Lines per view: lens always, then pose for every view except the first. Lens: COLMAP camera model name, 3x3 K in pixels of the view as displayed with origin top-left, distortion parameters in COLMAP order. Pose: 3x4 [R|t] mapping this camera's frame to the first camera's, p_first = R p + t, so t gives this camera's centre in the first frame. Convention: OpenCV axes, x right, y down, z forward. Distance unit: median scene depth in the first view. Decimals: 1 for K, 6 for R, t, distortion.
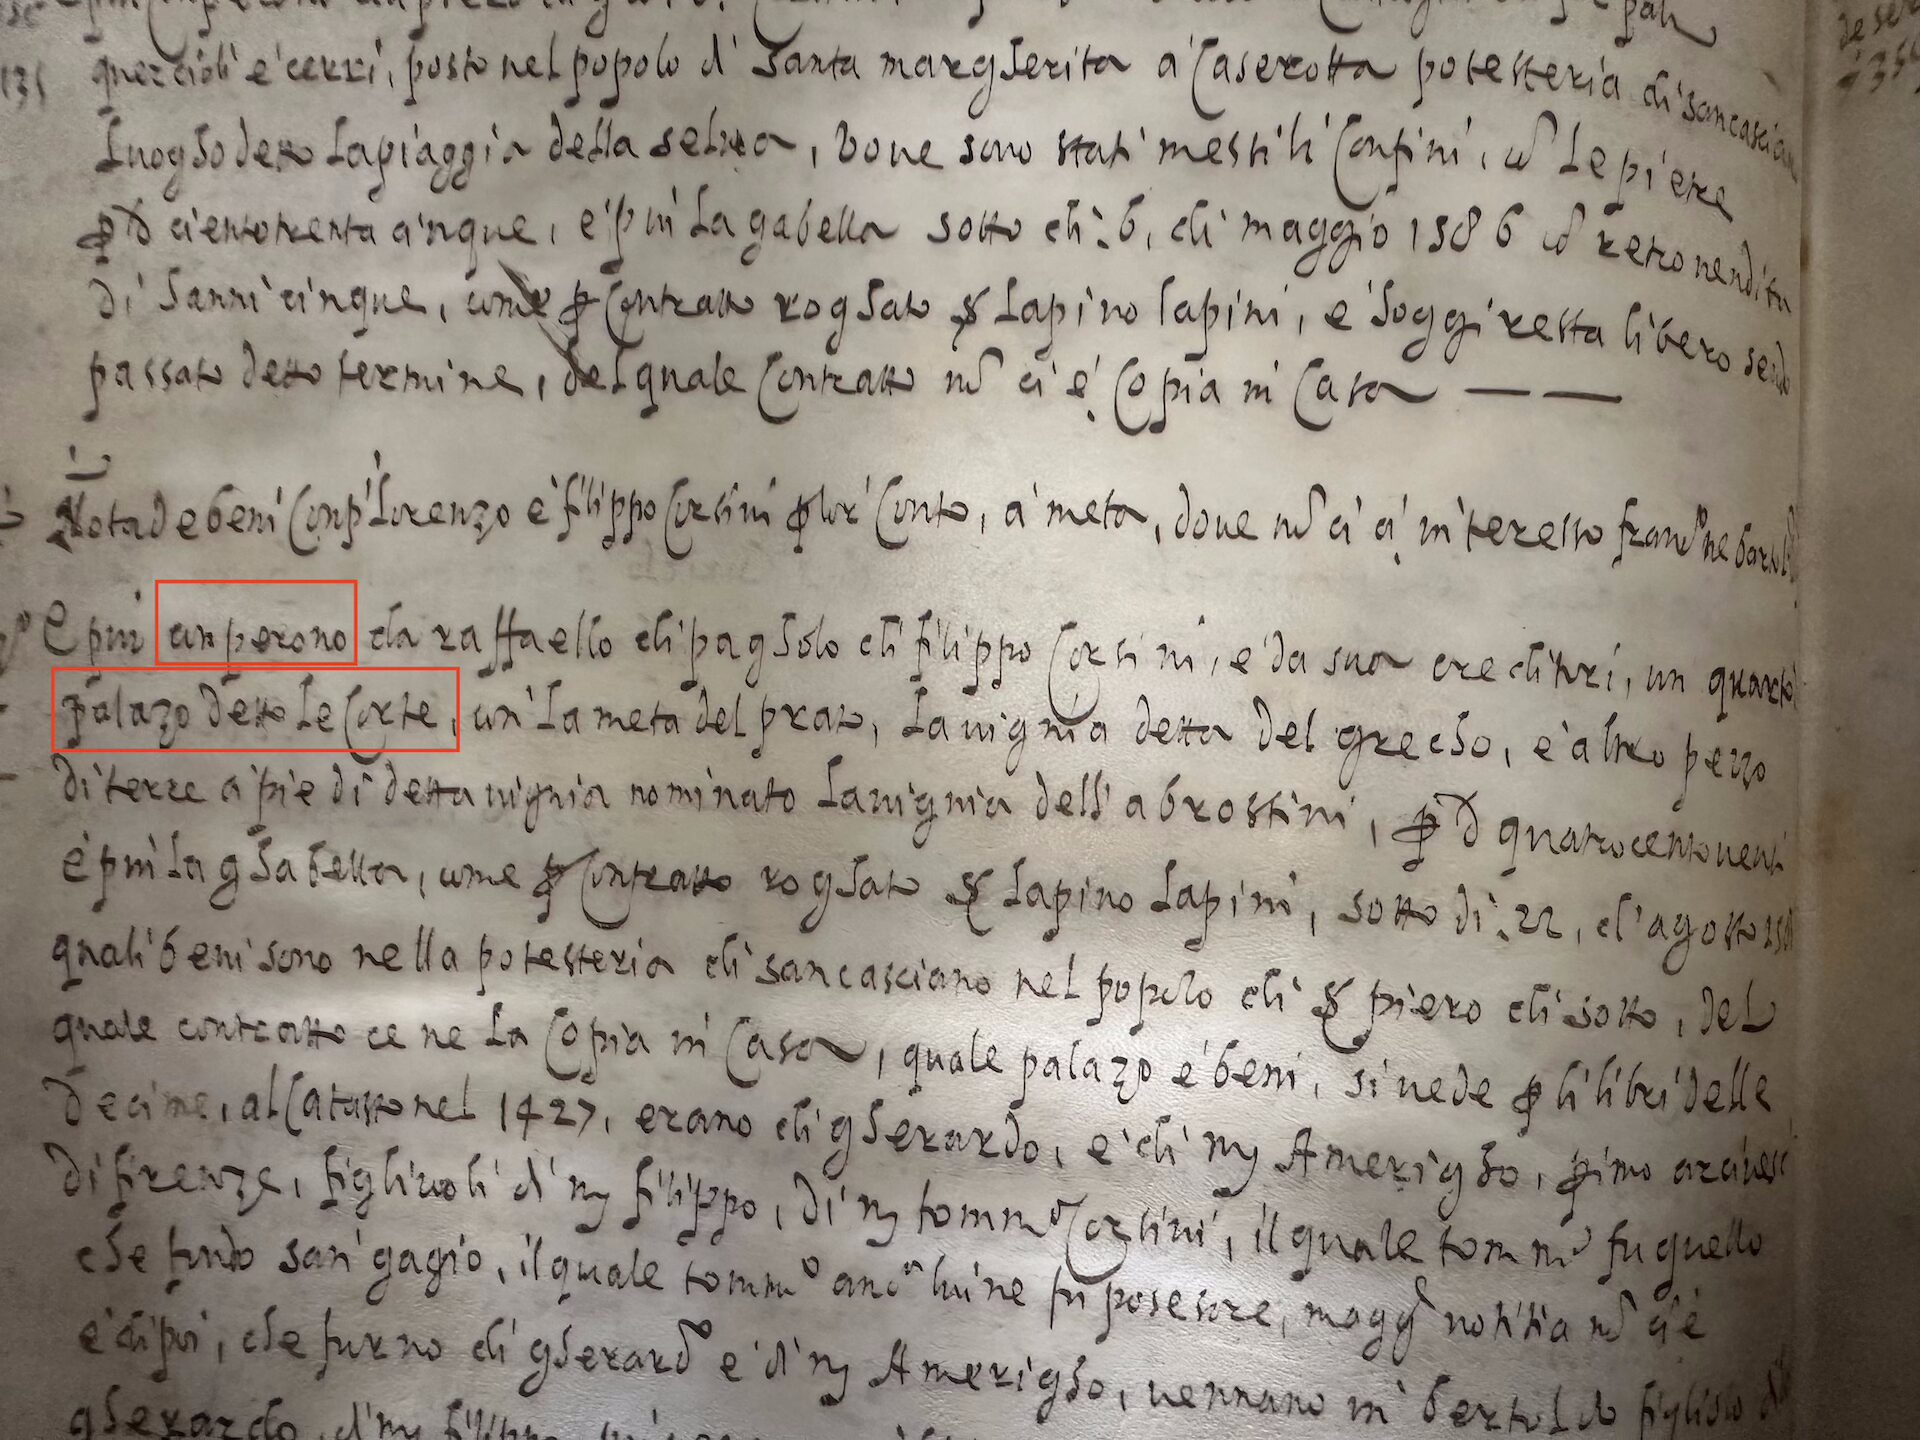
lens RADIAL K [[1345.5, 0, 971.6], [0, 1345.5, 710.3], [0, 0, 1]] dist [-0.010168, 0.002288]
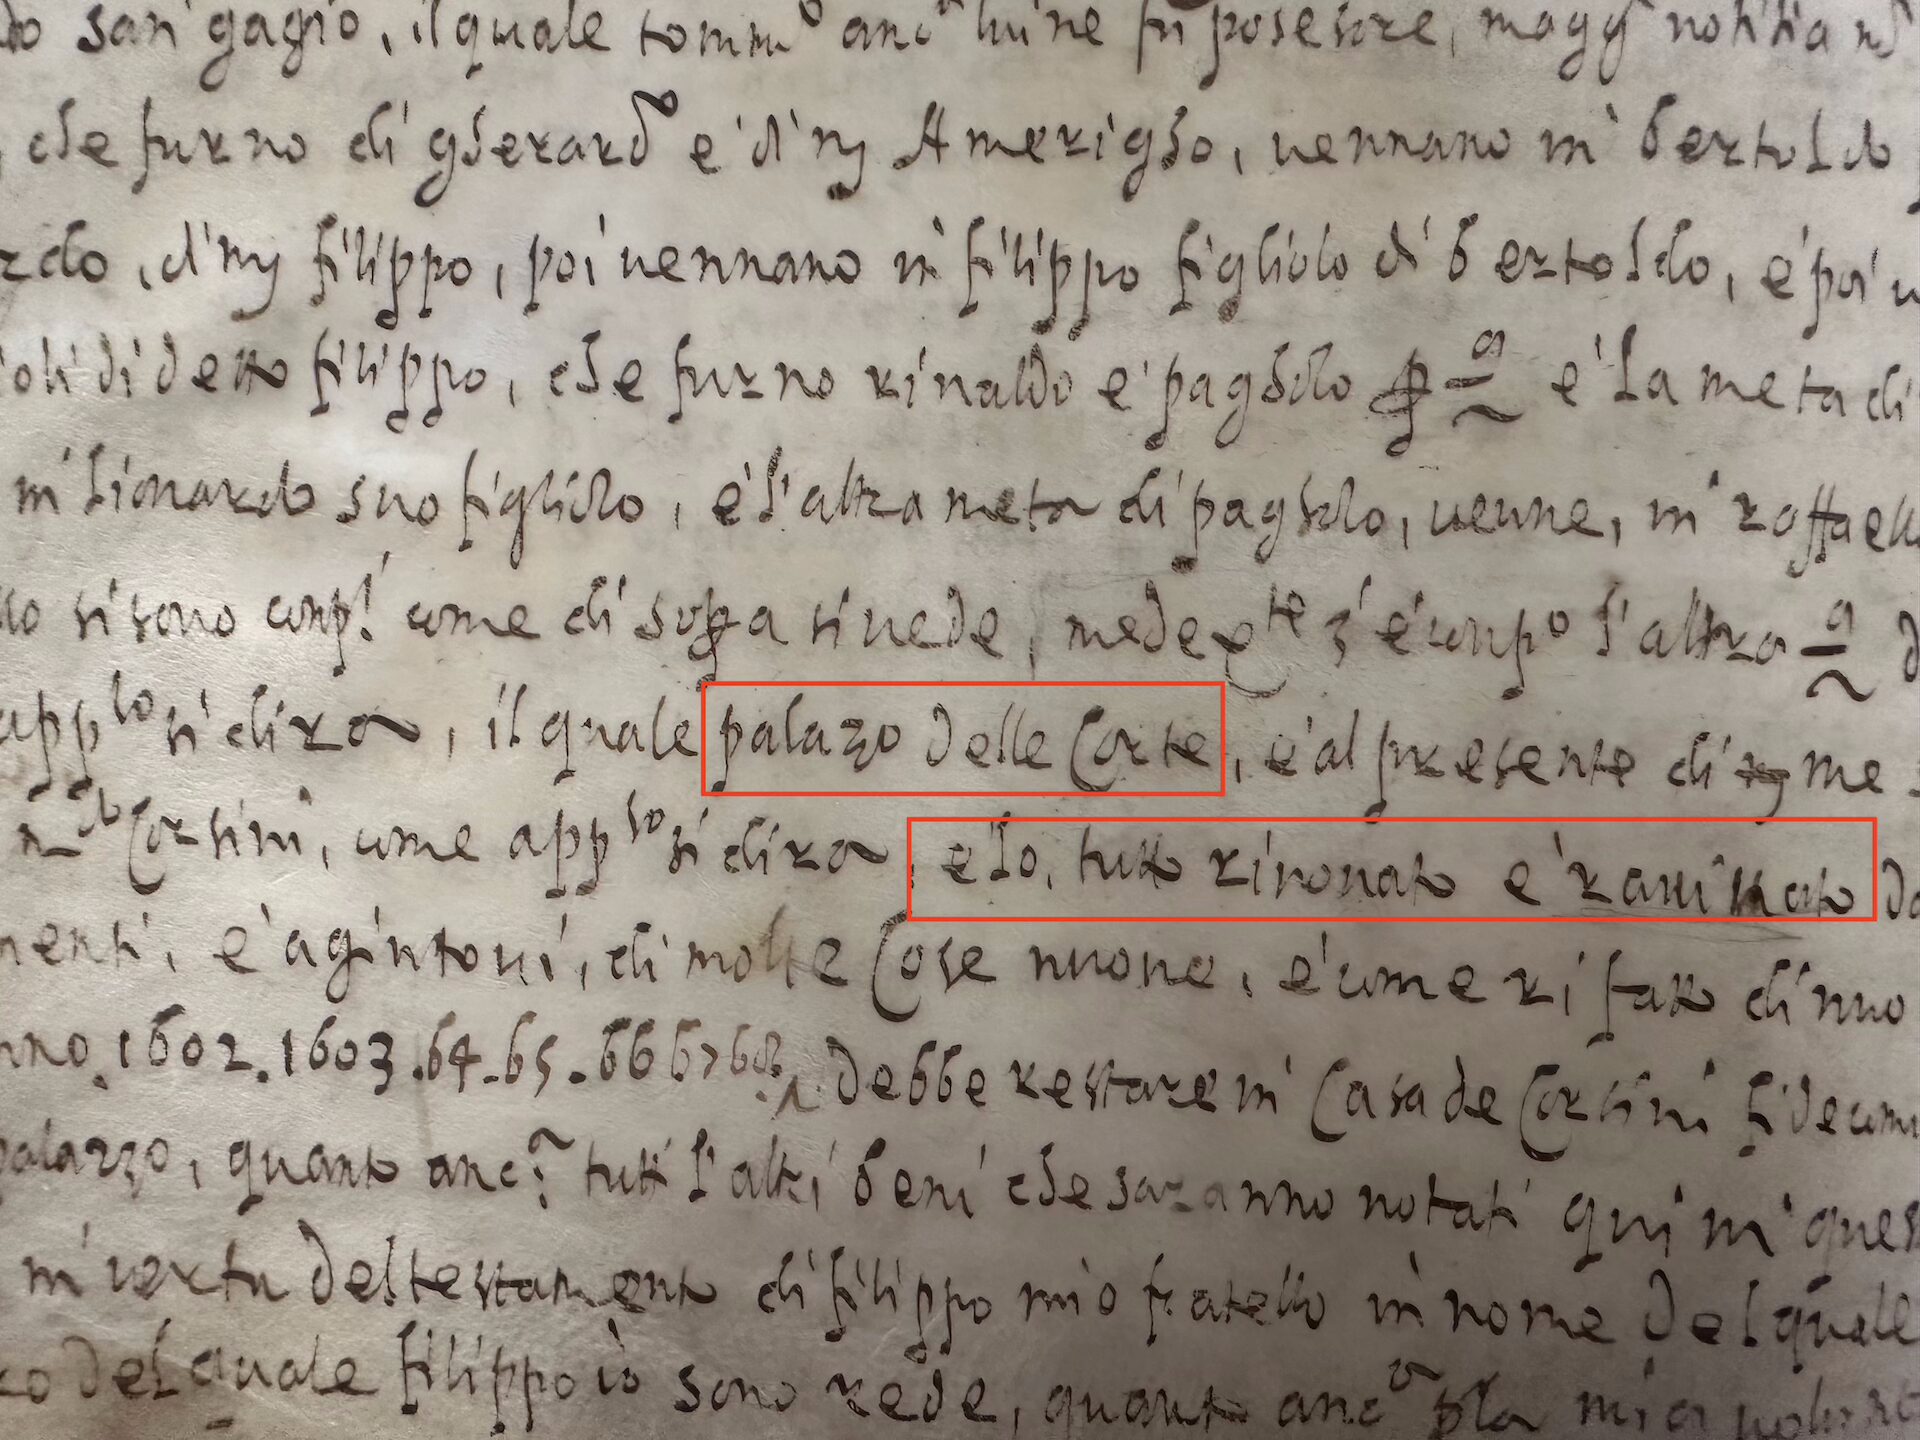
lens RADIAL K [[1345.5, 0, 951.5], [0, 1345.5, 729.6], [0, 0, 1]] dist [-0.010168, 0.002288]
pose [[0.999081, -0.022235, 0.036643, -0.078503], [0.021528, 0.999577, 0.019567, 0.796236], [-0.037063, -0.018761, 0.999137, 0.253682]]
